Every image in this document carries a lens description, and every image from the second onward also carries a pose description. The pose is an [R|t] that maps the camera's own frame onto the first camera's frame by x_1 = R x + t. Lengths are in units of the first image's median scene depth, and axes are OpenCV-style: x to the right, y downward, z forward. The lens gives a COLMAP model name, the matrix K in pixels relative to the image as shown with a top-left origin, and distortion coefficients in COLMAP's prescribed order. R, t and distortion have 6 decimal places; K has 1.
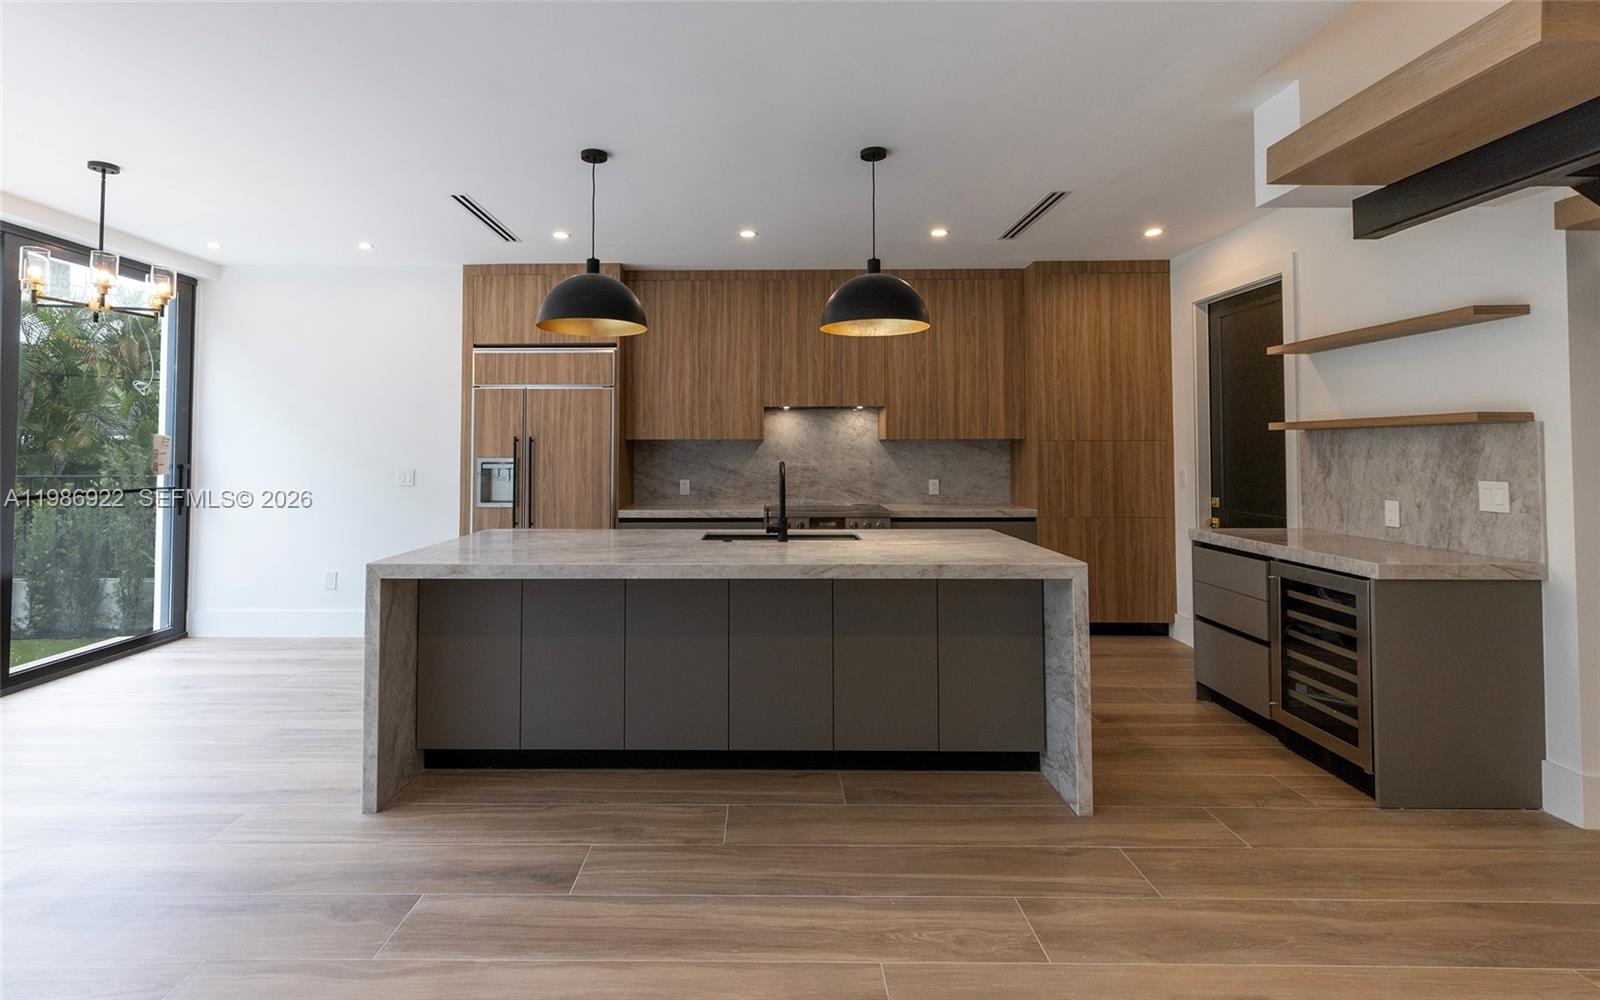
lens RADIAL K [[732.7, 0, 798.7], [0, 732.7, 435.6], [0, 0, 1]] dist [0.005379, -0.000151]
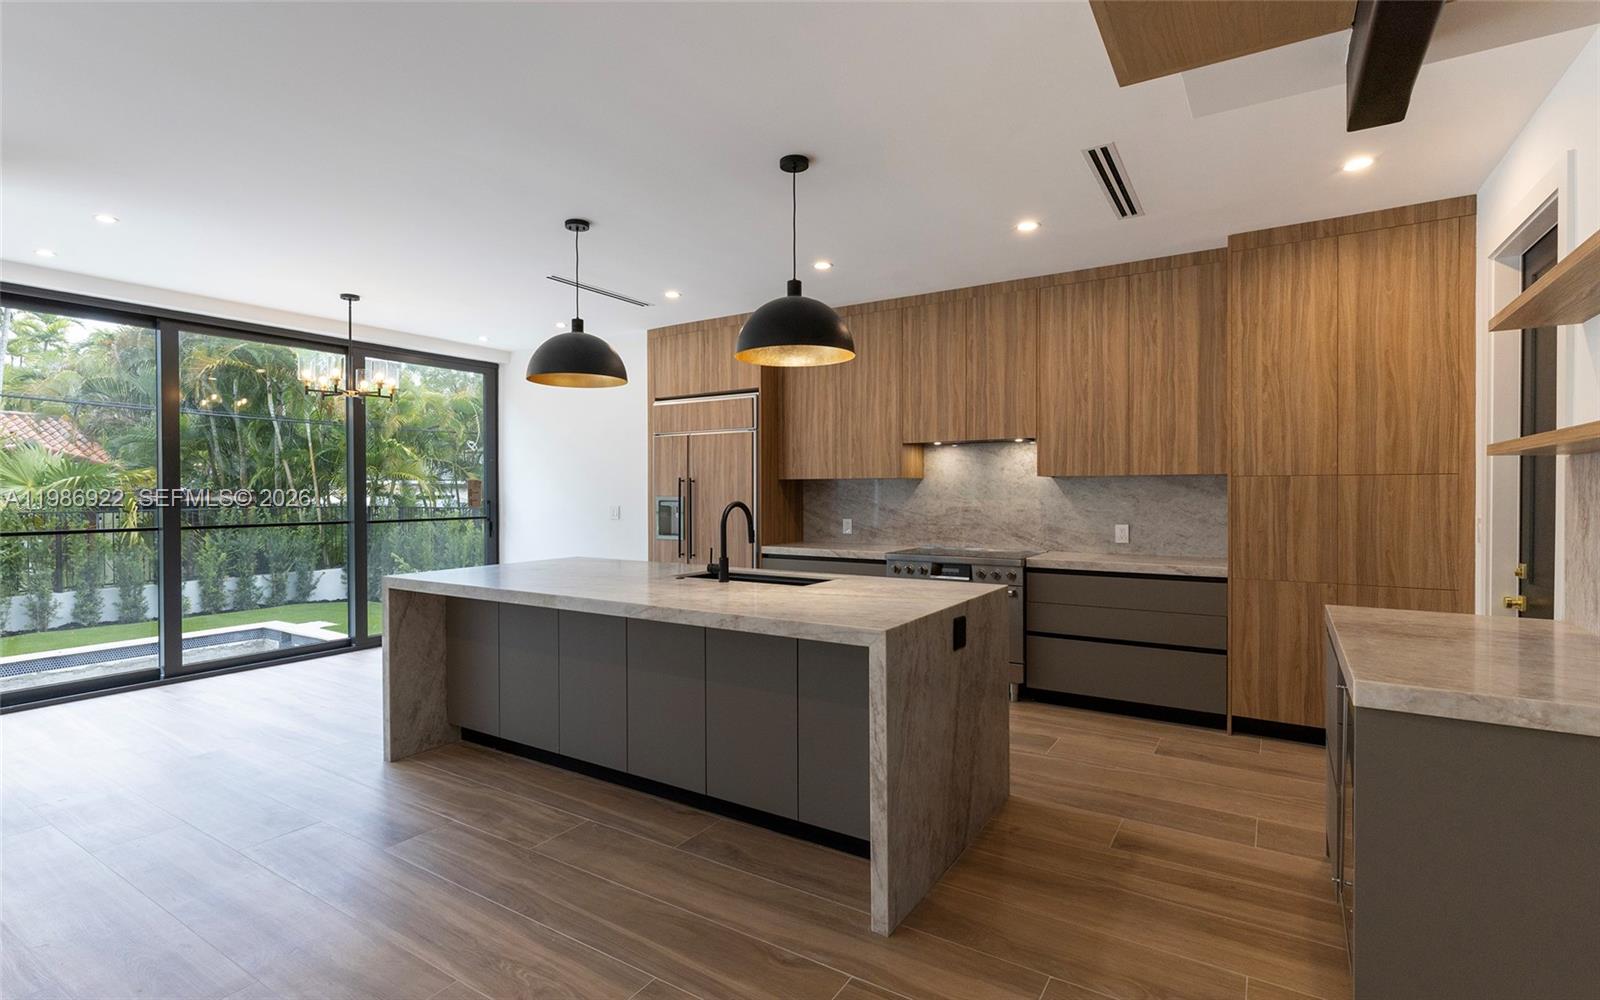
lens RADIAL K [[732.7, 0, 796.5], [0, 732.7, 501.7], [0, 0, 1]] dist [0.005379, -0.000151]
pose [[0.849964, 0.007872, -0.526781, 0.343833], [0.011888, 0.999347, 0.034115, 0.002017], [0.526706, -0.035259, 0.849316, 0.124895]]
